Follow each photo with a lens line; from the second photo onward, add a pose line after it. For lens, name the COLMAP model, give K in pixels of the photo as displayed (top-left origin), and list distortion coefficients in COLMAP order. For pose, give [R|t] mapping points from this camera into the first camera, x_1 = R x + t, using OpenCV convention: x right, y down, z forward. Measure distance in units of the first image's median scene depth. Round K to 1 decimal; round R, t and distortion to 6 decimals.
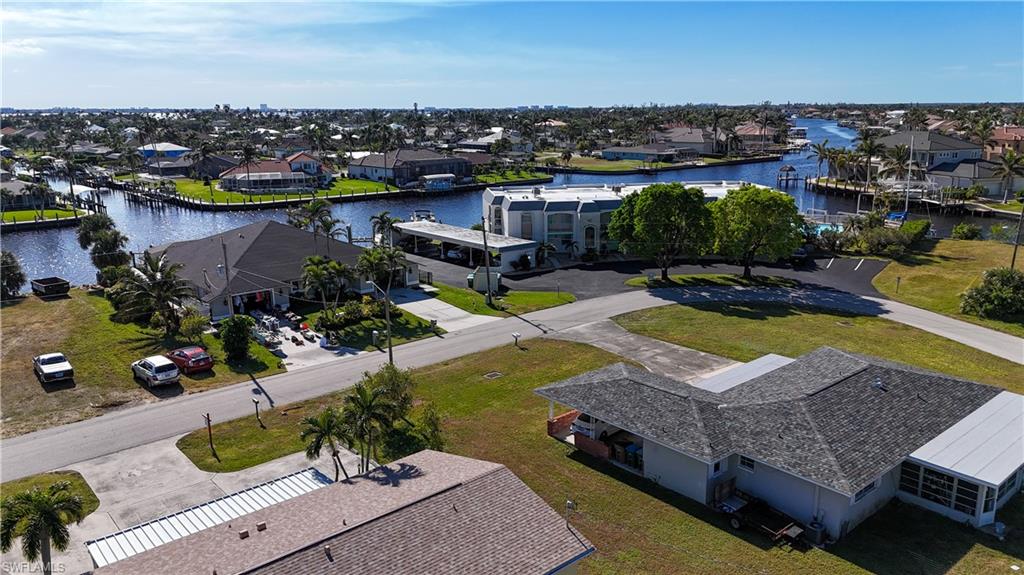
lens RADIAL K [[743.3, 0, 512.1], [0, 743.3, 311.8], [0, 0, 1]] dist [0.062140, -0.057060]
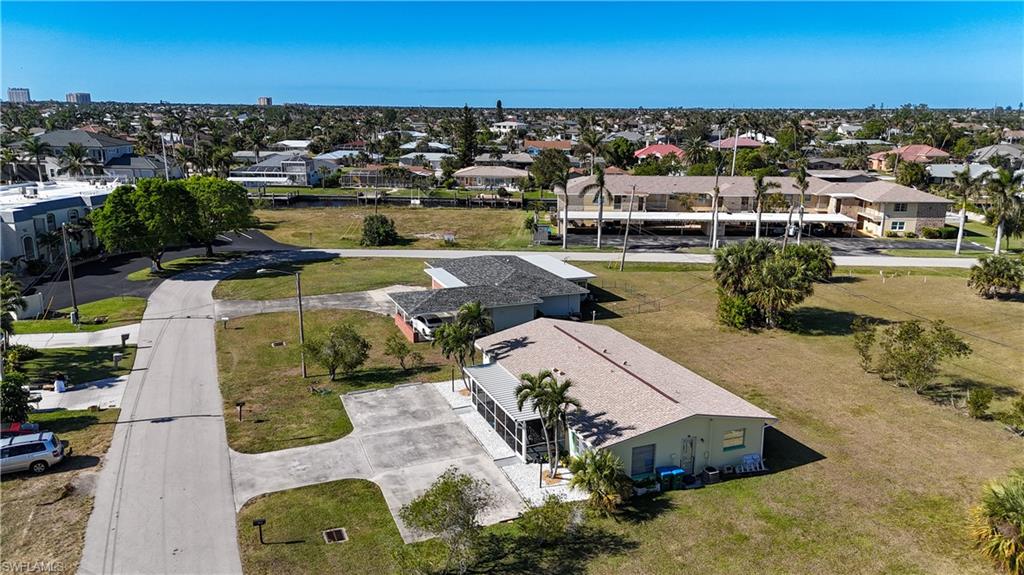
lens RADIAL K [[743.3, 0, 512.1], [0, 743.3, 311.8], [0, 0, 1]] dist [0.062140, -0.057060]
pose [[0.328366, -0.239397, 0.913709, -0.791344], [0.239297, 0.956874, 0.164709, -0.054222], [-0.913736, 0.164563, 0.371492, 0.201555]]
